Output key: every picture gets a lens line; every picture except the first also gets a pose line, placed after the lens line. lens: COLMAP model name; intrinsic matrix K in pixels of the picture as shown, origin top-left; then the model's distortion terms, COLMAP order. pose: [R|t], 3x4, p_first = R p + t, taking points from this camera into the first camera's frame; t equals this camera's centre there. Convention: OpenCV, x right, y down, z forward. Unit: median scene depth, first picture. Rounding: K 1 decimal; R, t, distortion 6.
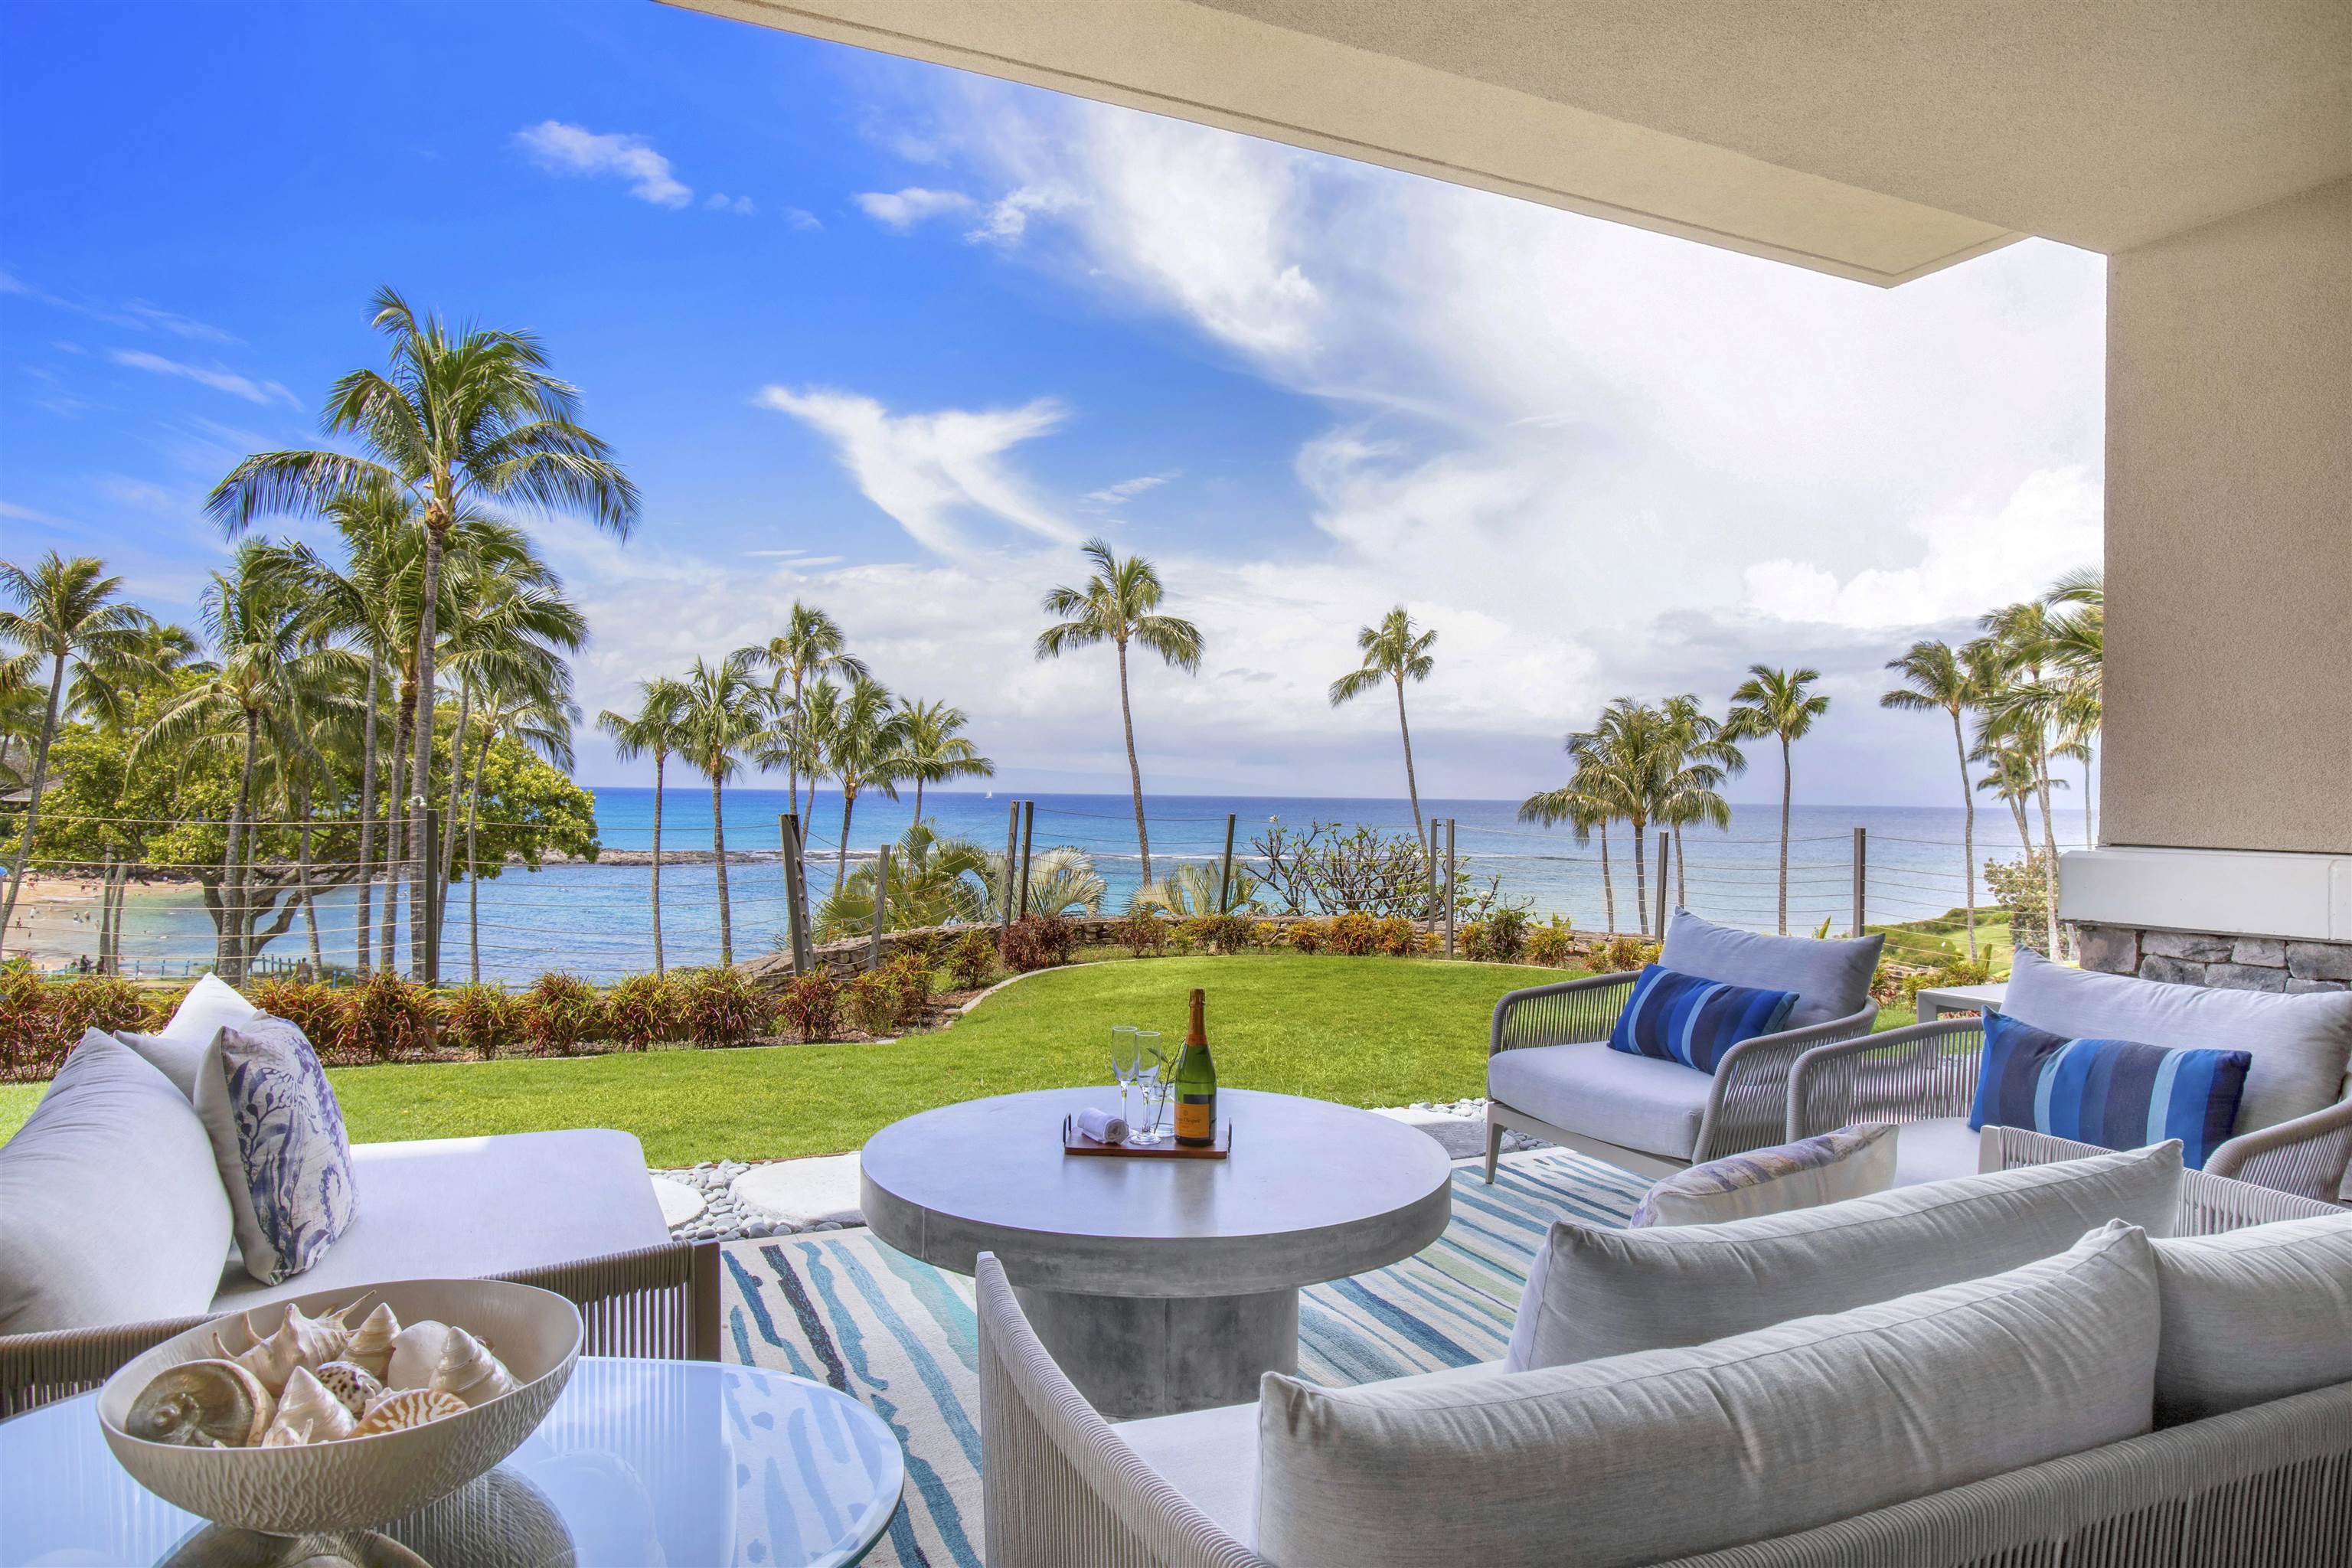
lens RADIAL K [[1399.9, 0, 1185.1], [0, 1399.9, 793.7], [0, 0, 1]] dist [-0.034565, 0.000769]
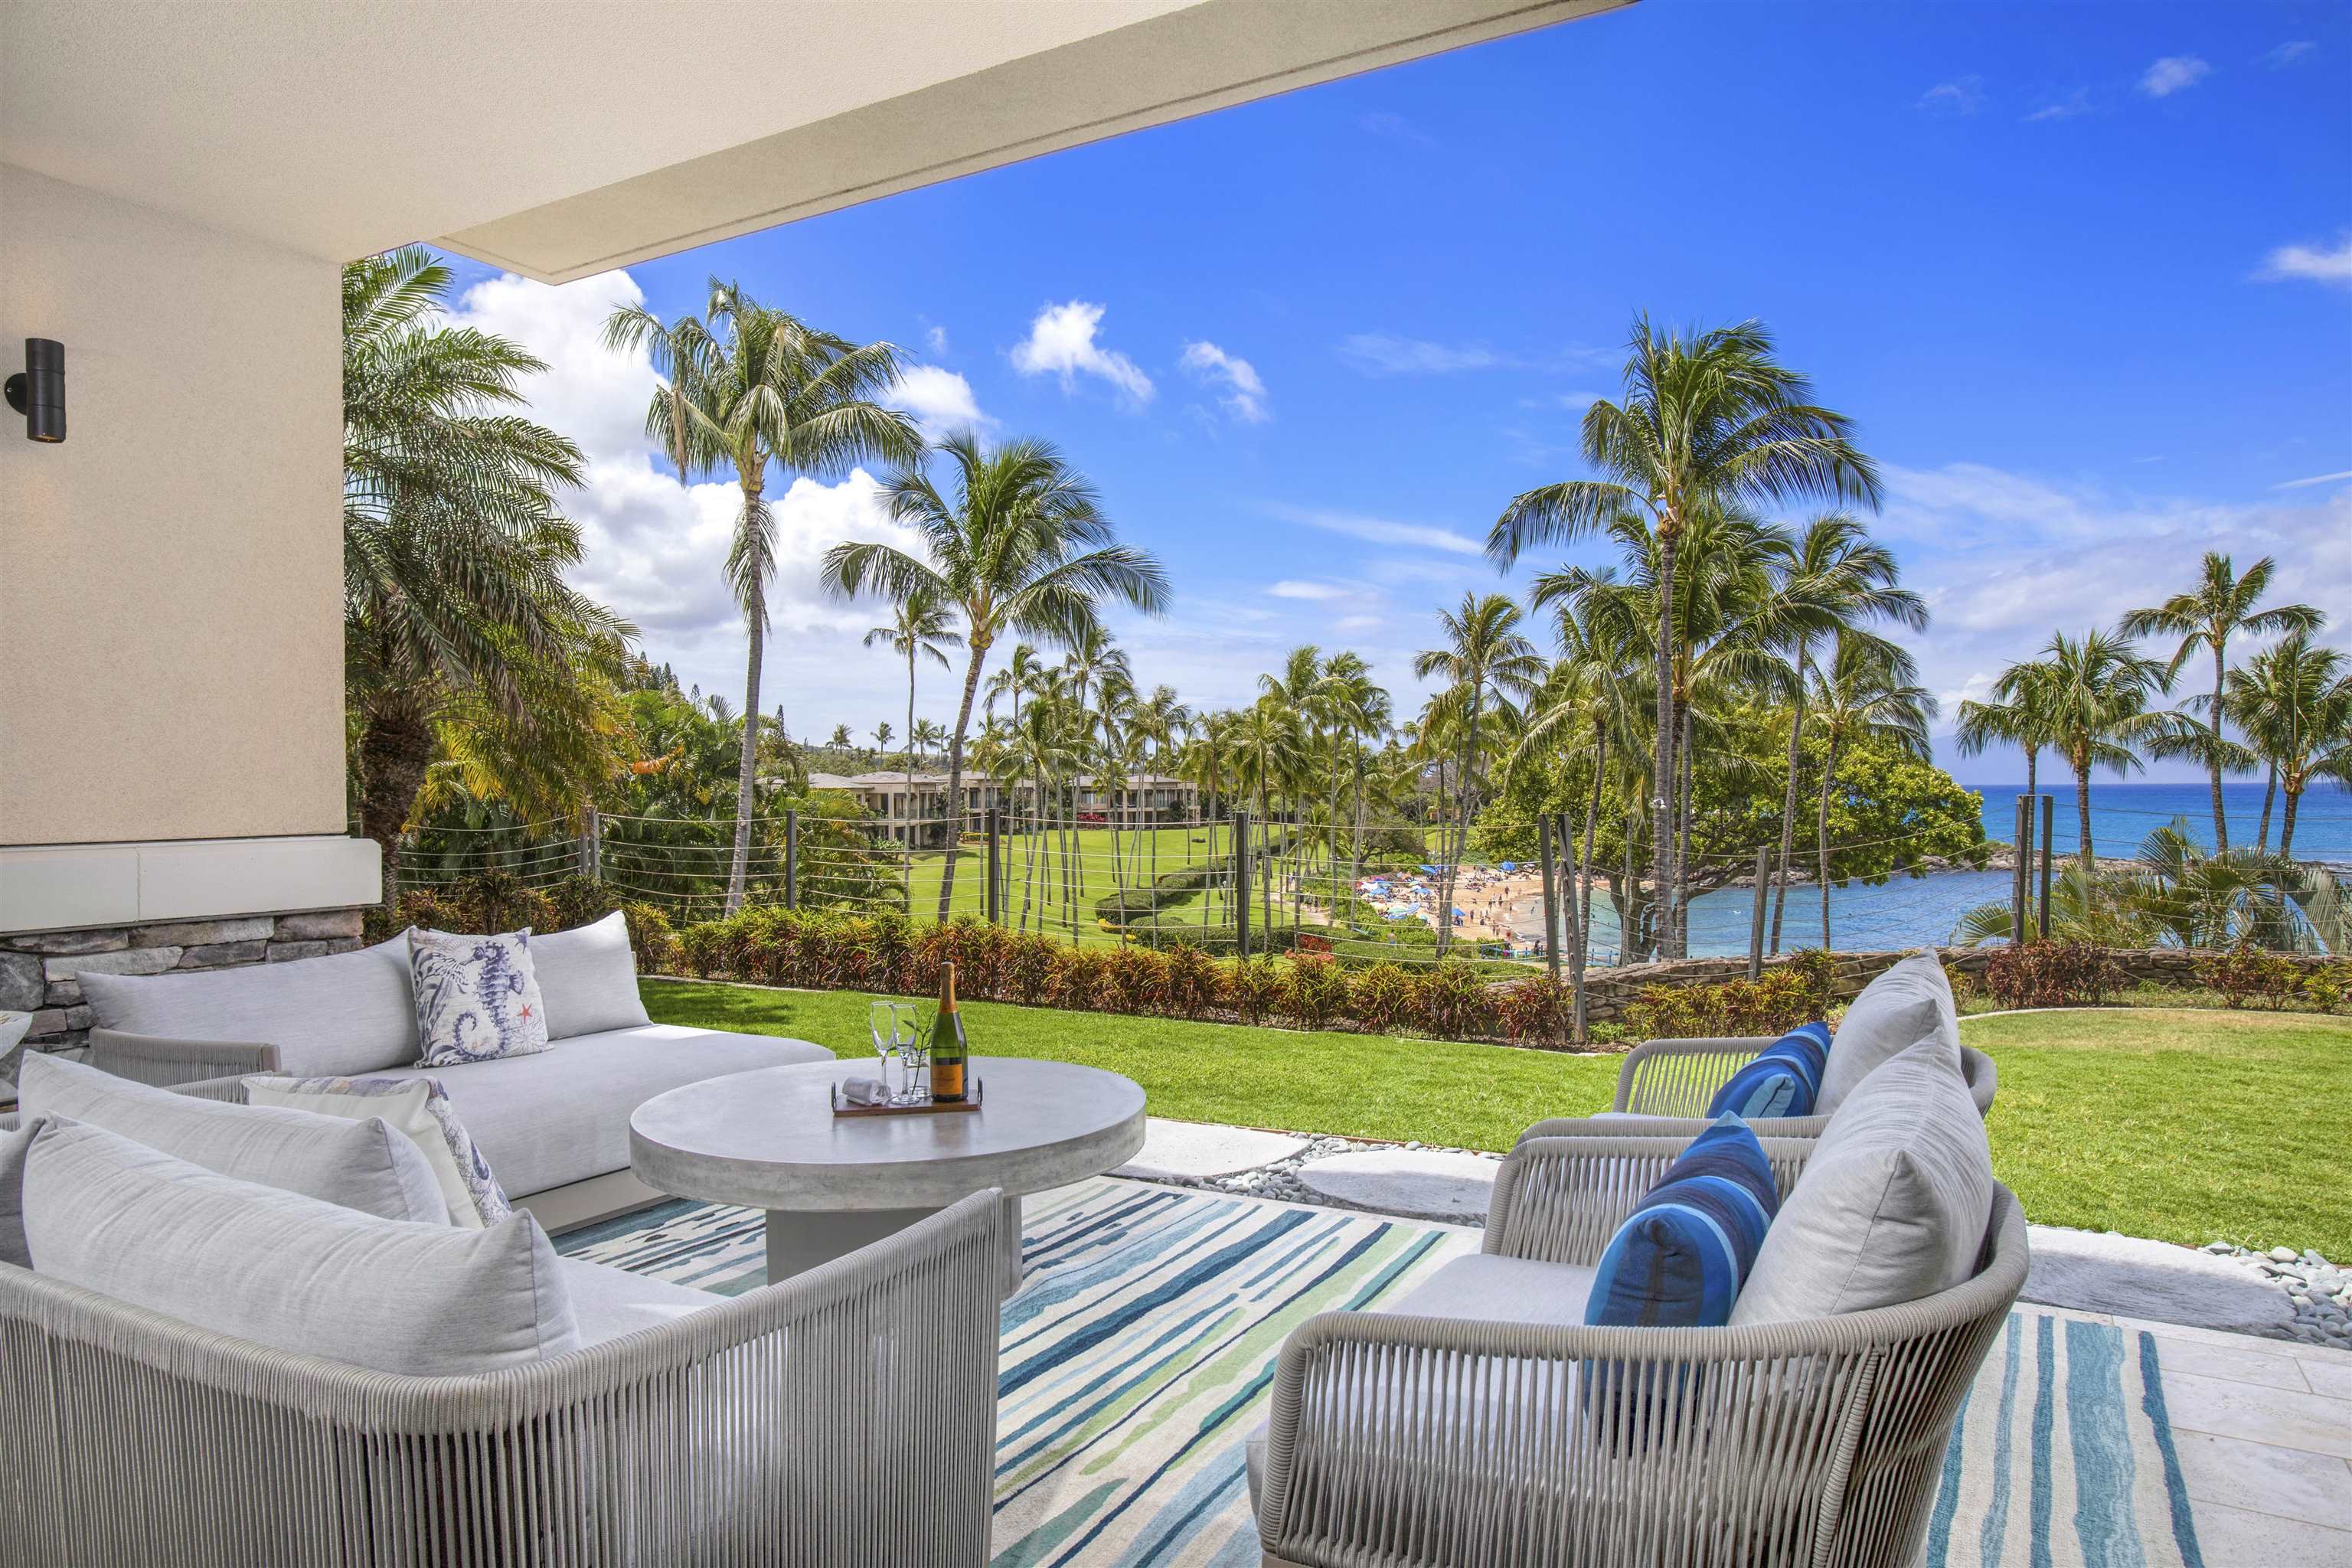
lens RADIAL K [[1489.6, 0, 1156.3], [0, 1489.6, 790.7], [0, 0, 1]] dist [-0.028400, 0.004291]
pose [[0.577027, -0.019058, -0.816502, 0.069733], [0.016737, 0.999794, -0.011509, 0.000998], [0.816553, -0.007025, 0.577227, 0.028603]]
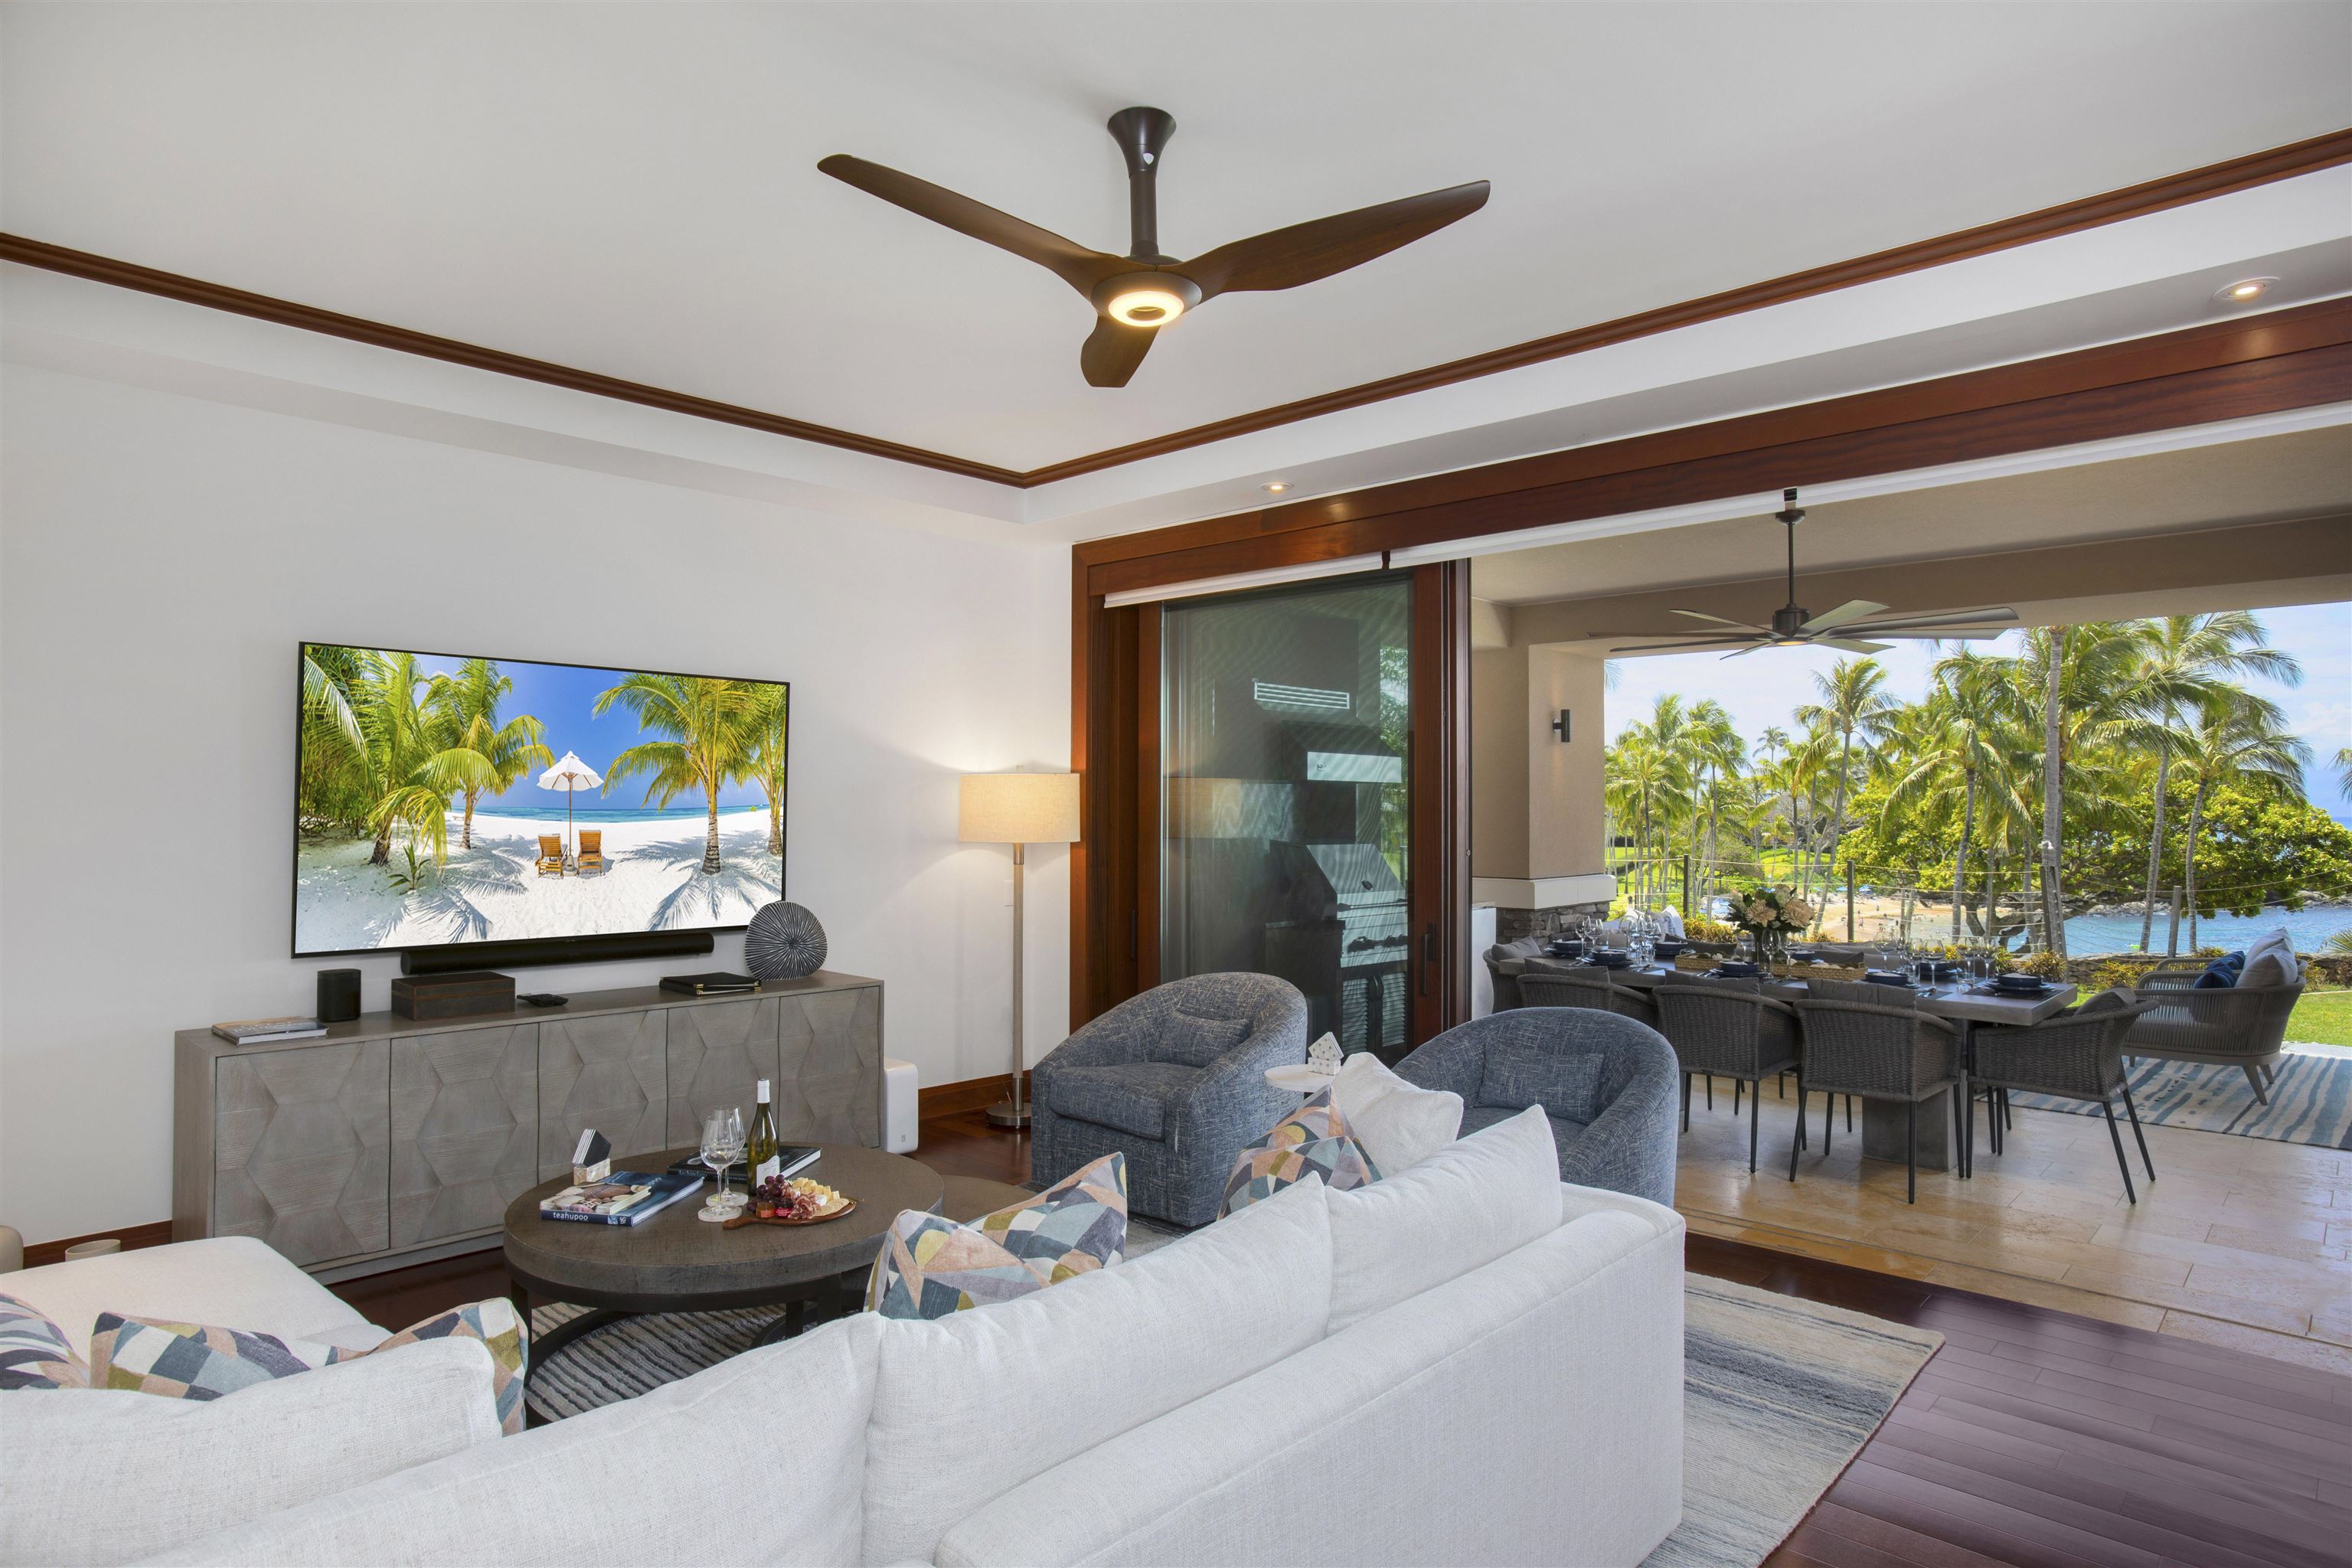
lens RADIAL K [[1318.7, 0, 1187.6], [0, 1318.7, 800.1], [0, 0, 1]] dist [-0.041756, 0.037548]
pose [[0.377636, -0.022297, -0.925685, 0.141995], [0.002569, 0.999731, -0.023033, -0.005482], [0.925950, 0.006320, 0.377592, -0.107015]]
